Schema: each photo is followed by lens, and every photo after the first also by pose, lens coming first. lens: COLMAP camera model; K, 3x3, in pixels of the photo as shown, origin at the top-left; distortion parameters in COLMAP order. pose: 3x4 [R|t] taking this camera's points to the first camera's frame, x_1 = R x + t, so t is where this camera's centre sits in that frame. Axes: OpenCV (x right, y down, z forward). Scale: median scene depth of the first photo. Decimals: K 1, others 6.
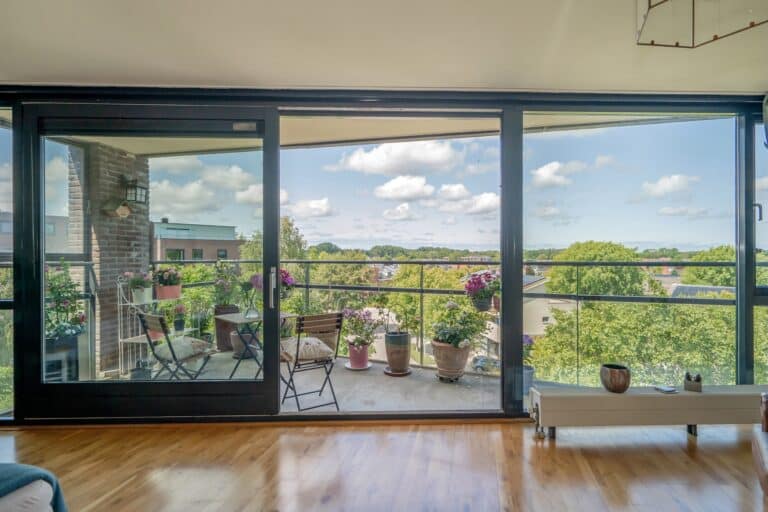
lens RADIAL K [[372.6, 0, 387.0], [0, 372.6, 264.6], [0, 0, 1]] dist [0.000475, -0.000052]
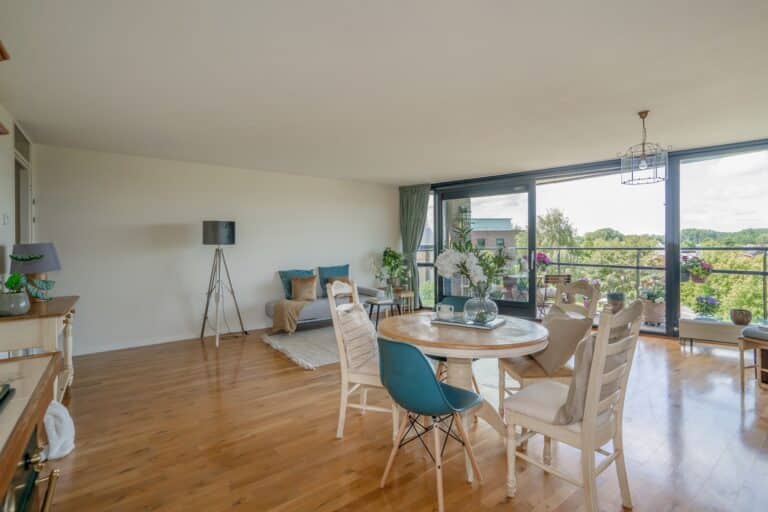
lens RADIAL K [[354.5, 0, 393.1], [0, 354.5, 254.7], [0, 0, 1]] dist [0.001671, 0.000281]
pose [[0.760686, 0.006588, -0.649087, 0.229962], [-0.001086, 0.999960, 0.008877, 0.005811], [0.649119, -0.006048, 0.760662, -0.611719]]
